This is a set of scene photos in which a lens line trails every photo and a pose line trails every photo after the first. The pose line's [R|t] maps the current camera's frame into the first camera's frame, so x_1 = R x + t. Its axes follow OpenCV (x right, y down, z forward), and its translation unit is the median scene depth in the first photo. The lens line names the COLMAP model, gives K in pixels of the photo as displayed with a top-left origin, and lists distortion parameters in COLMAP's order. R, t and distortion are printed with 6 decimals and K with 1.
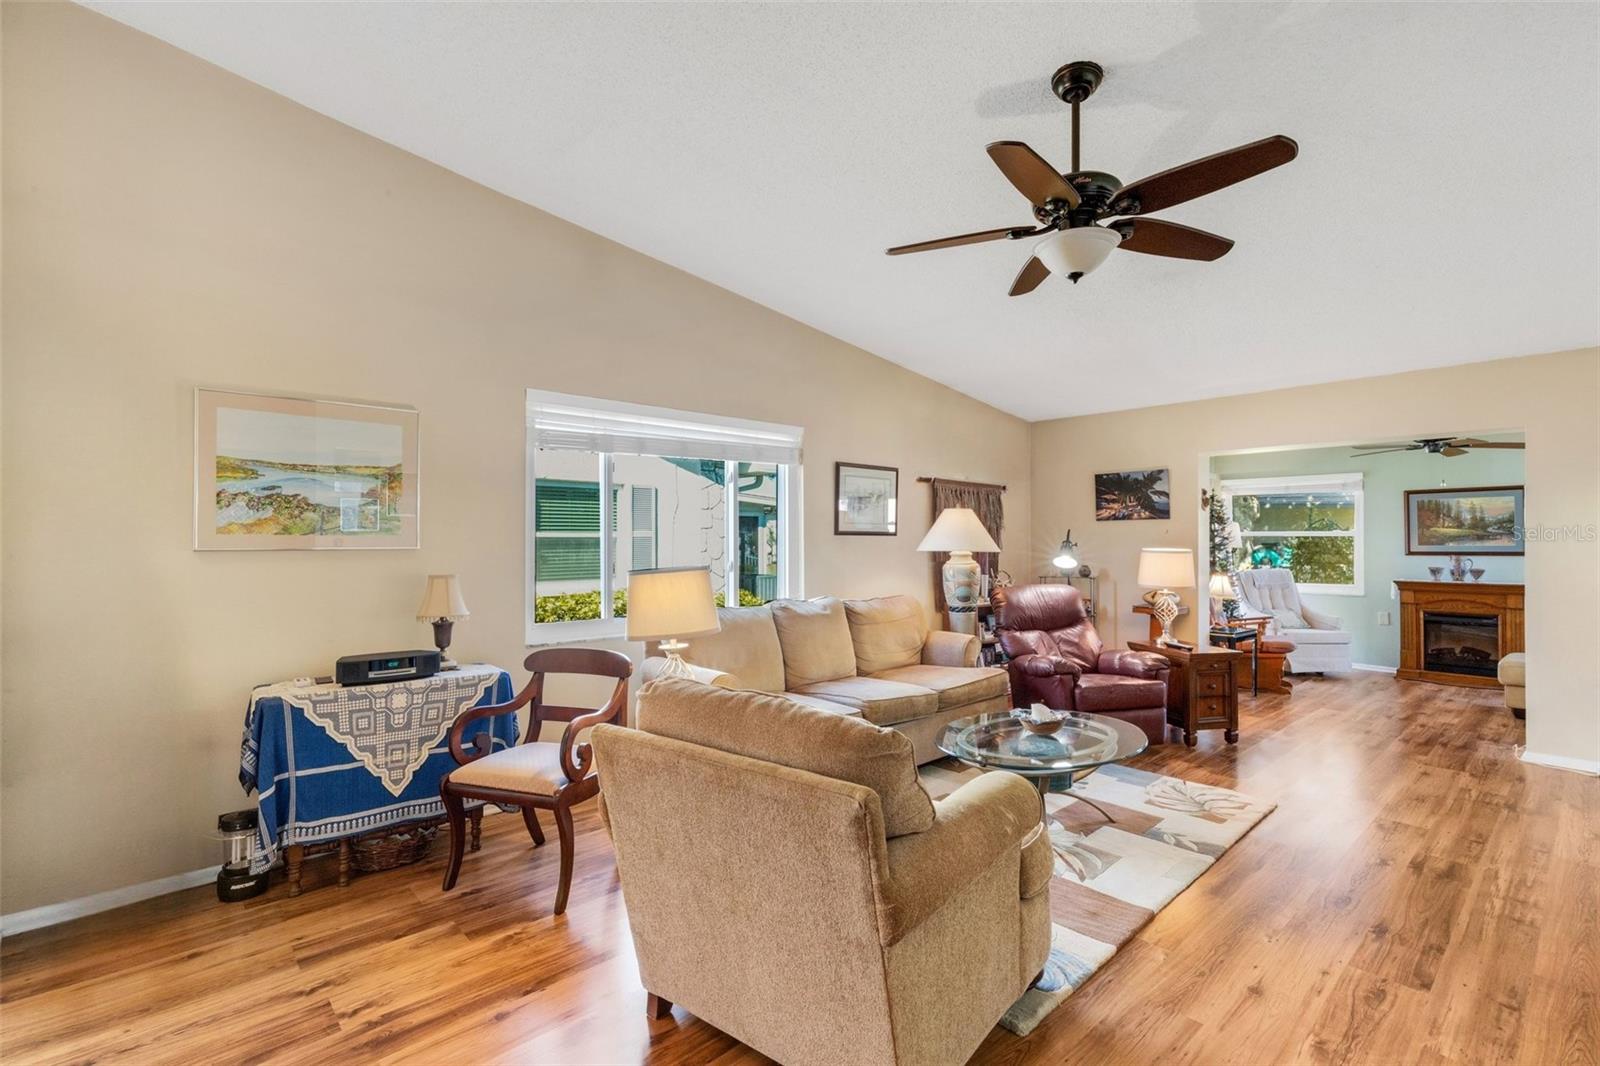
lens RADIAL K [[730.3, 0, 803.6], [0, 730.3, 532.0], [0, 0, 1]] dist [0.009870, -0.000573]
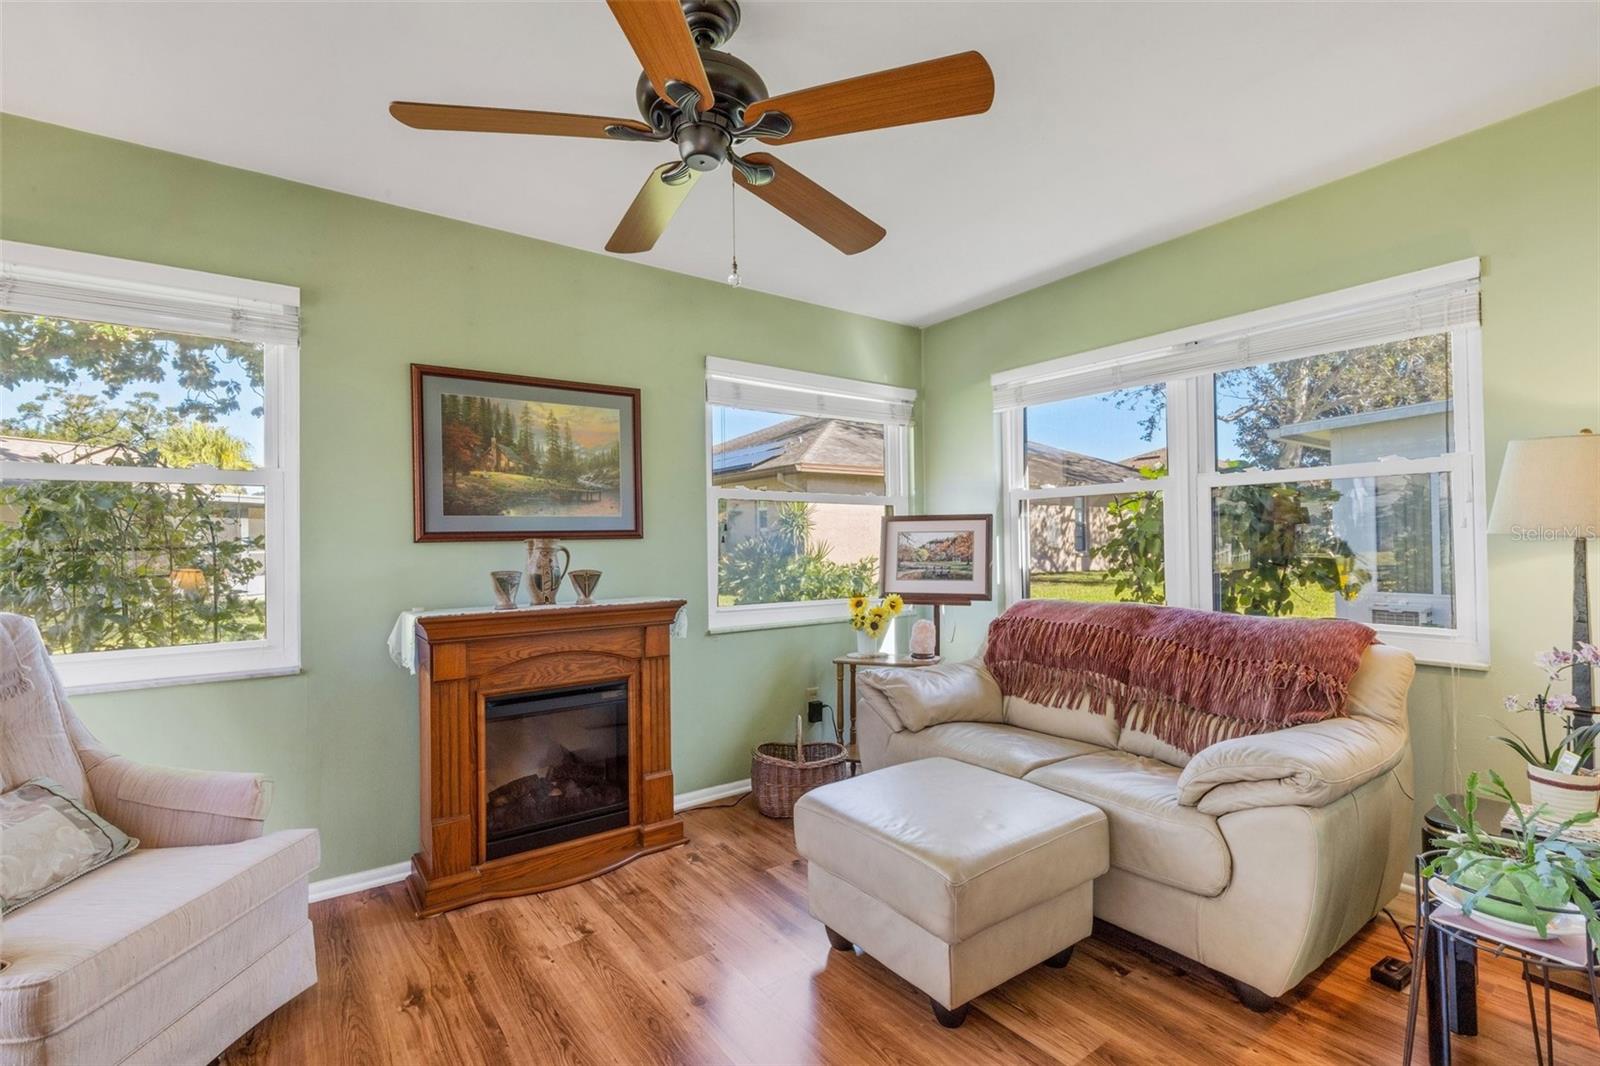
lens RADIAL K [[730.3, 0, 803.5], [0, 730.3, 532.6], [0, 0, 1]] dist [0.009870, -0.000573]
pose [[0.119845, 0.003025, 0.992788, 0.509969], [0.000507, 0.999995, -0.003109, 0.029387], [-0.992792, 0.000876, 0.119843, 0.808123]]
